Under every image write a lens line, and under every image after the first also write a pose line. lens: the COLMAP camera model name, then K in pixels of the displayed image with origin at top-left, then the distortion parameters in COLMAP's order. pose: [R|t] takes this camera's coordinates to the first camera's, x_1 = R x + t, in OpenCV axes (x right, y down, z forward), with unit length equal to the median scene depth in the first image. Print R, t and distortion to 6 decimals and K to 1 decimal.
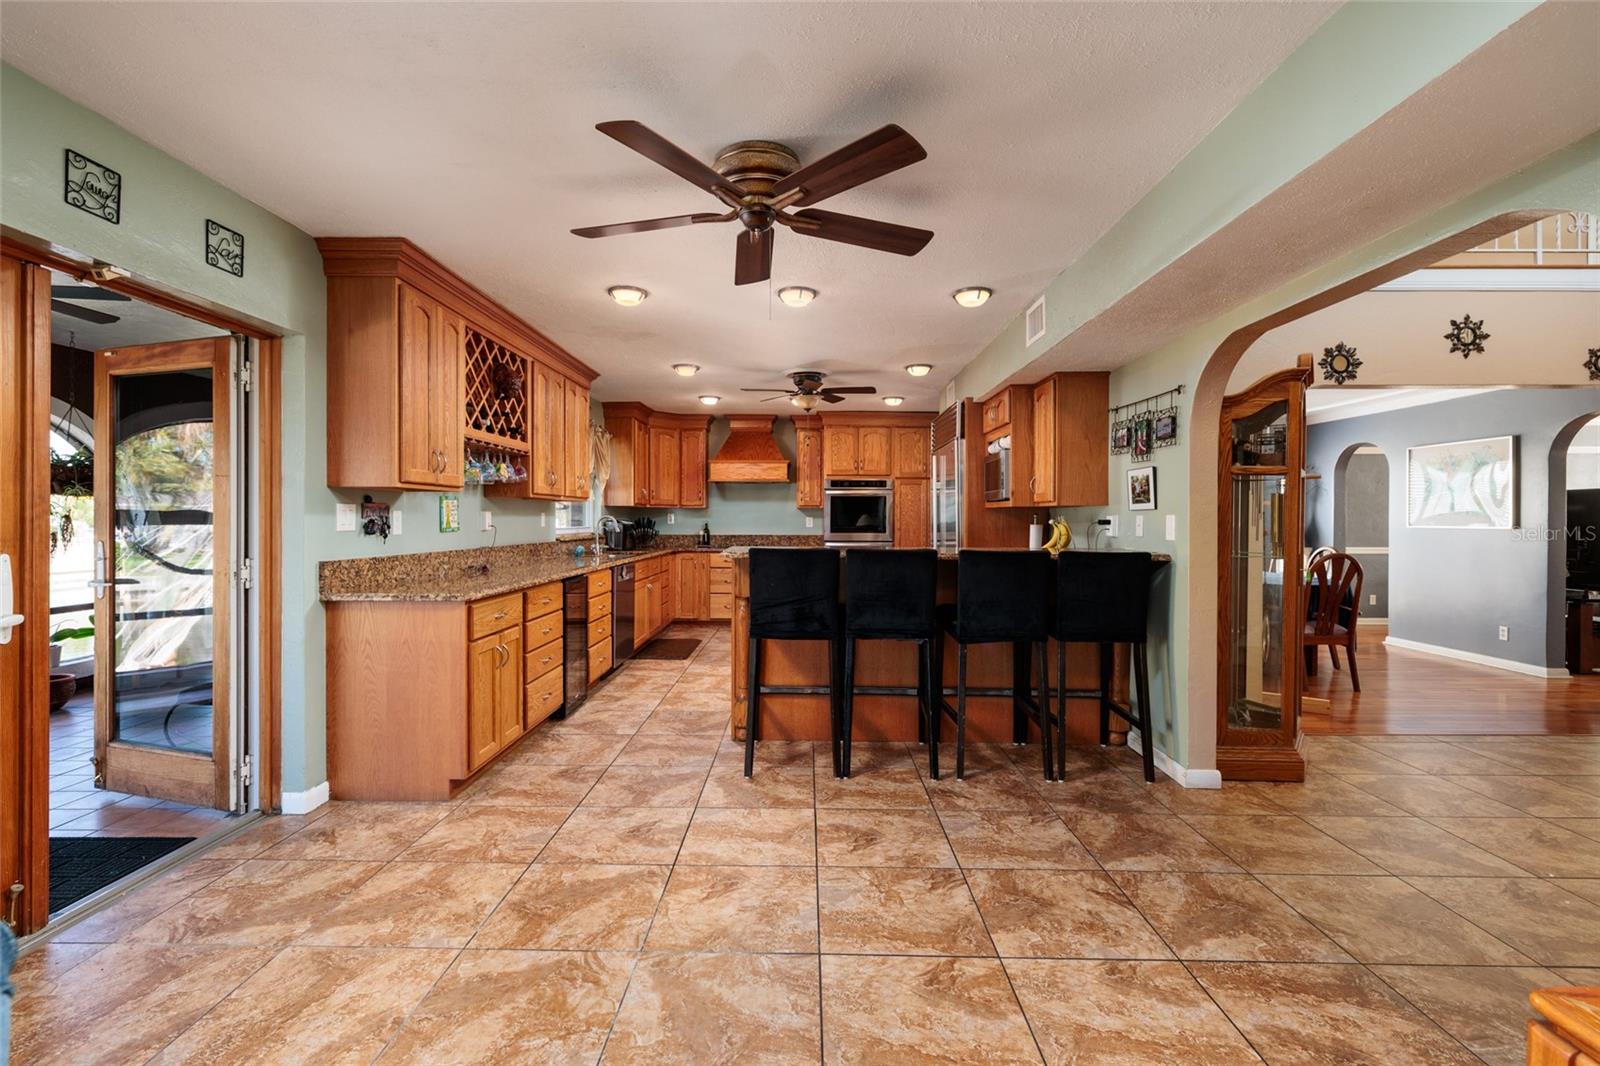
lens RADIAL K [[706.2, 0, 797.5], [0, 706.2, 519.3], [0, 0, 1]] dist [-0.000085, 0.000027]
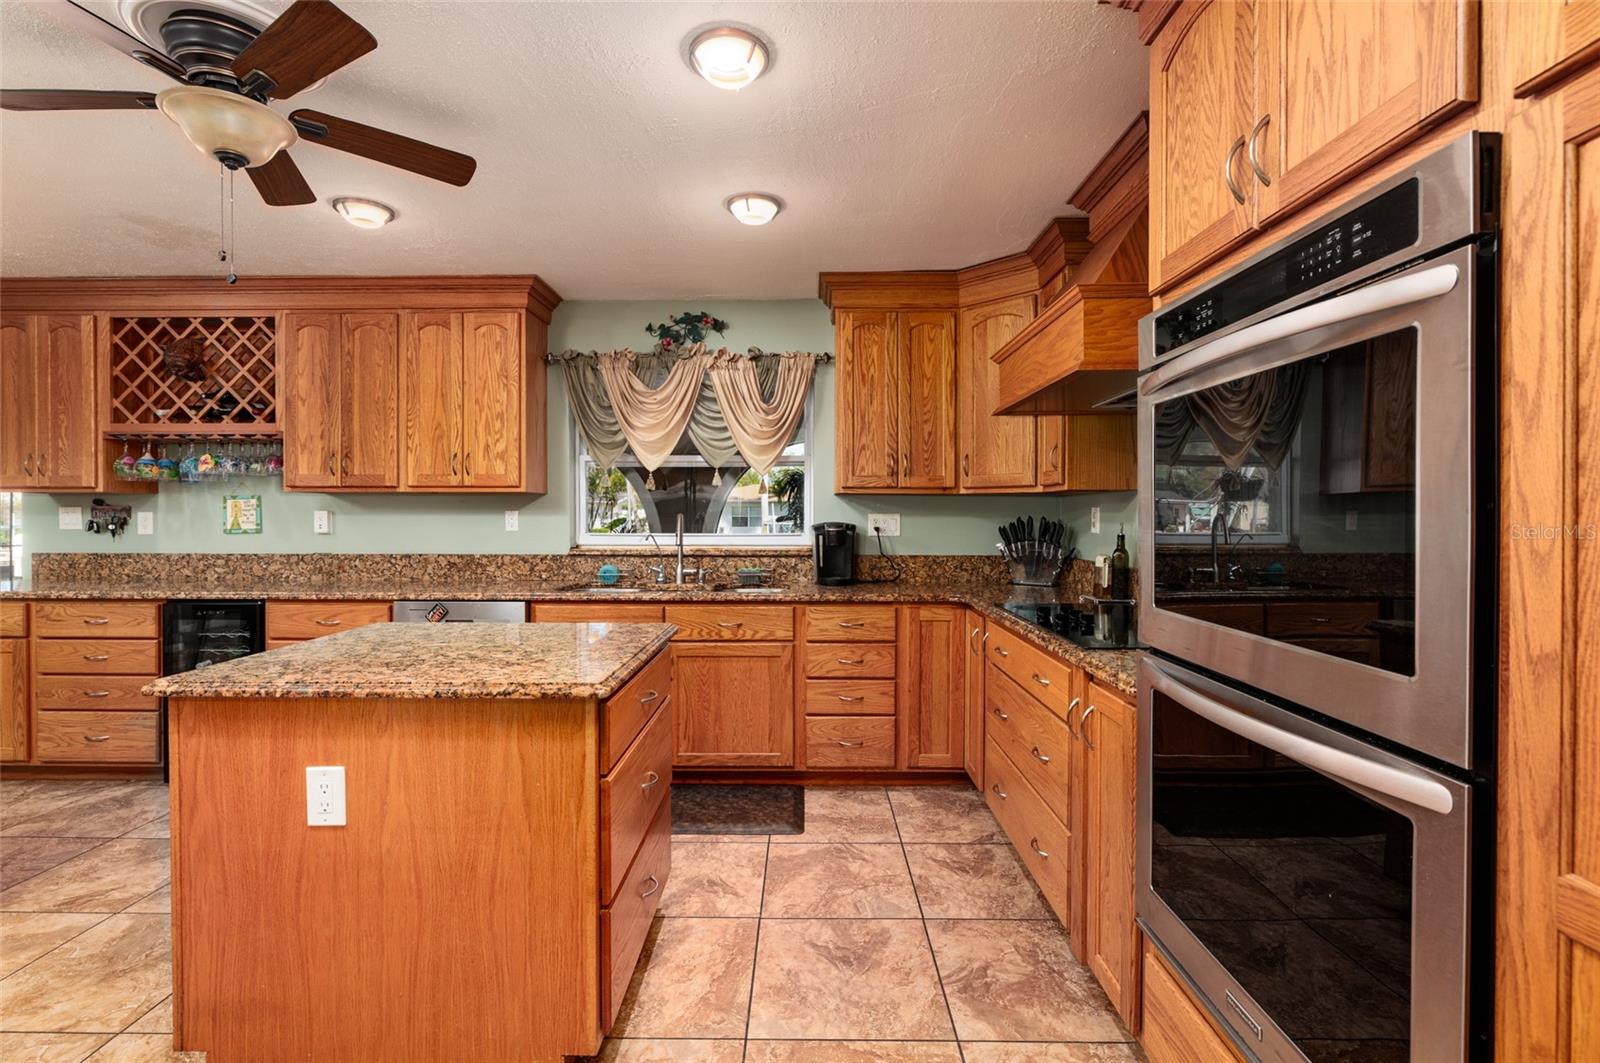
lens RADIAL K [[706.2, 0, 797.5], [0, 706.2, 517.8], [0, 0, 1]] dist [-0.000085, 0.000027]
pose [[0.006080, 0.004987, -0.999969, 0.229828], [-0.001422, 0.999987, 0.004978, -0.004287], [0.999981, 0.001392, 0.006087, 0.903276]]
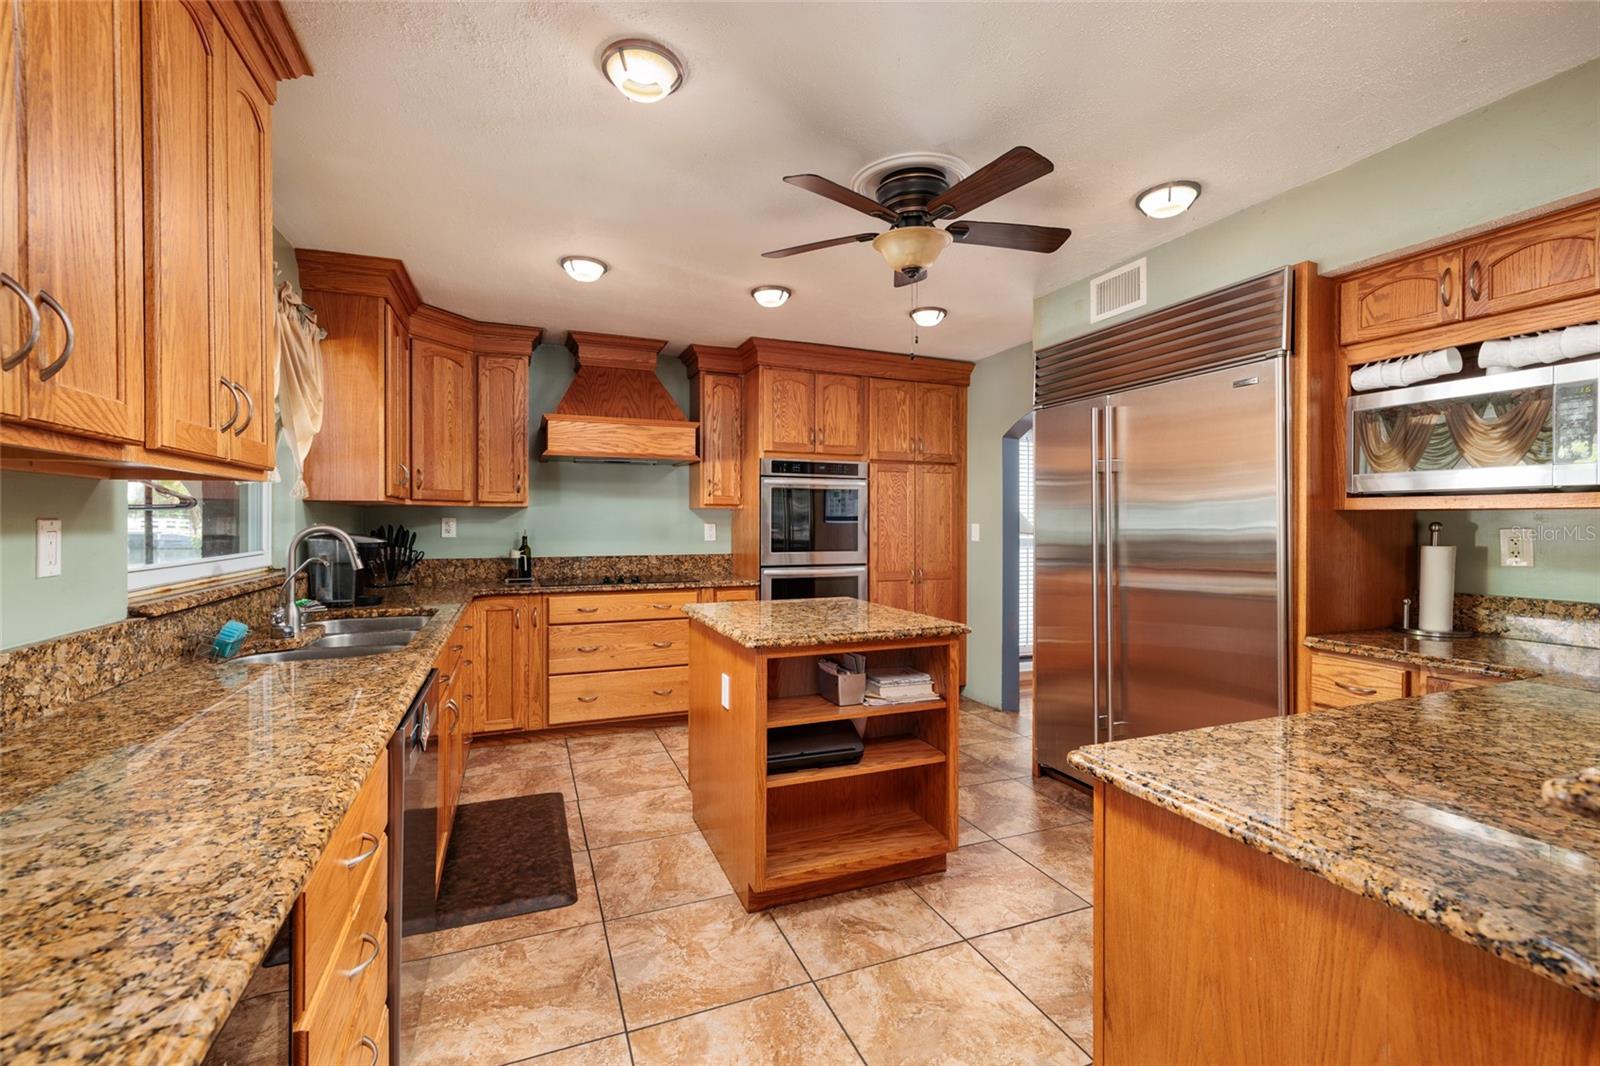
lens RADIAL K [[660.1, 0, 809.1], [0, 660.1, 533.7], [0, 0, 1]] dist [-0.066995, -0.000176]
pose [[0.912141, -0.007182, 0.409814, -0.144072], [0.001875, 0.999909, 0.013351, -0.002833], [-0.409872, -0.011409, 0.912072, 0.498294]]
